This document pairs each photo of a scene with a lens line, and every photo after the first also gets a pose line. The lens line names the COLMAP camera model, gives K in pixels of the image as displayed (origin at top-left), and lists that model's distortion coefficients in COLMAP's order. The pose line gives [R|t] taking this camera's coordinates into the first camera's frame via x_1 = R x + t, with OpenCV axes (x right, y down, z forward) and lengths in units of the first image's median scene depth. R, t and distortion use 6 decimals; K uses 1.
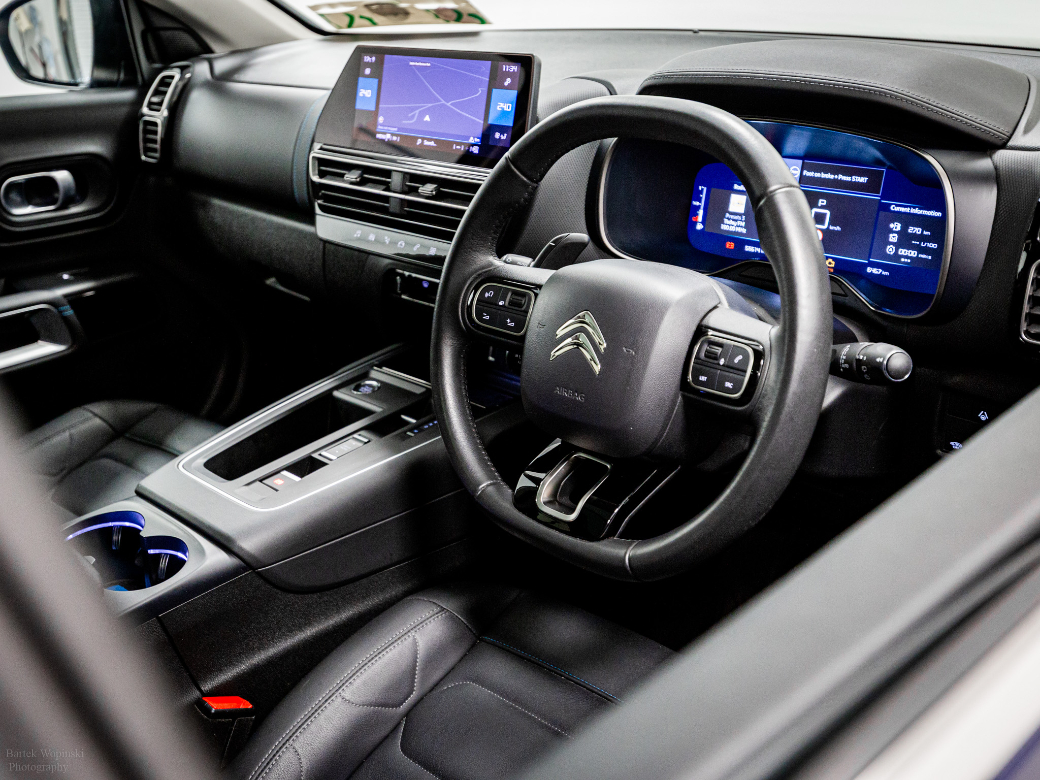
lens RADIAL K [[1078.1, 0, 520.0], [0, 1078.1, 390.0], [0, 0, 1]] dist [0.003736, 0.007327]
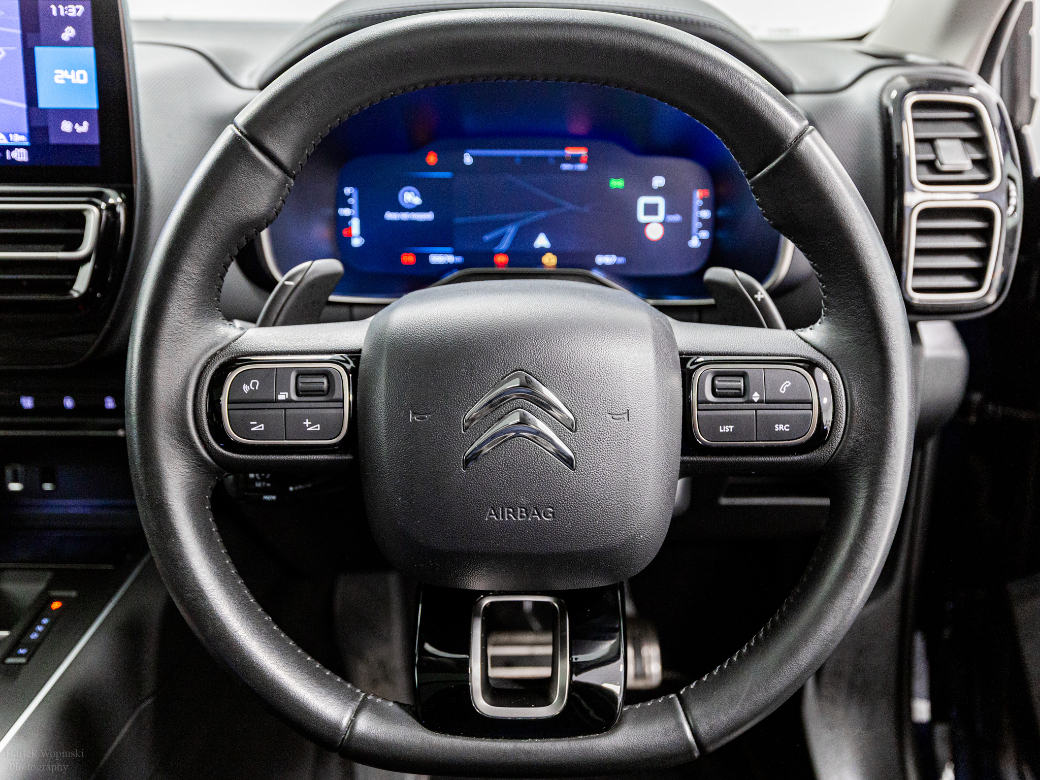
lens RADIAL K [[869.4, 0, 520.0], [0, 869.4, 390.0], [0, 0, 1]] dist [0.013936, -0.004812]
pose [[0.715377, -0.236215, 0.657601, -0.190517], [0.237612, 0.967278, 0.088965, -0.079778], [-0.657097, 0.092610, 0.748095, 0.489315]]
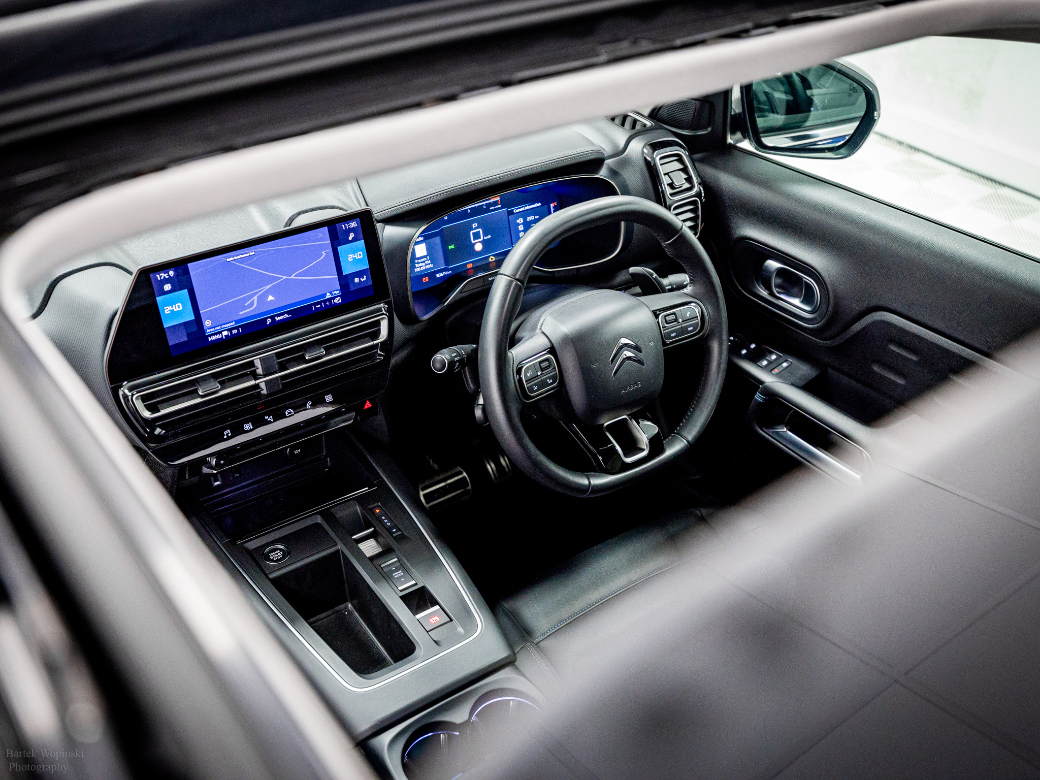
lens RADIAL K [[1078.1, 0, 520.0], [0, 1078.1, 390.0], [0, 0, 1]] dist [0.003736, 0.007327]
pose [[0.196034, -0.509819, 0.837649, -1.027954], [0.368777, 0.829844, 0.418764, -0.560413], [-0.908611, 0.226814, 0.350687, 0.447186]]
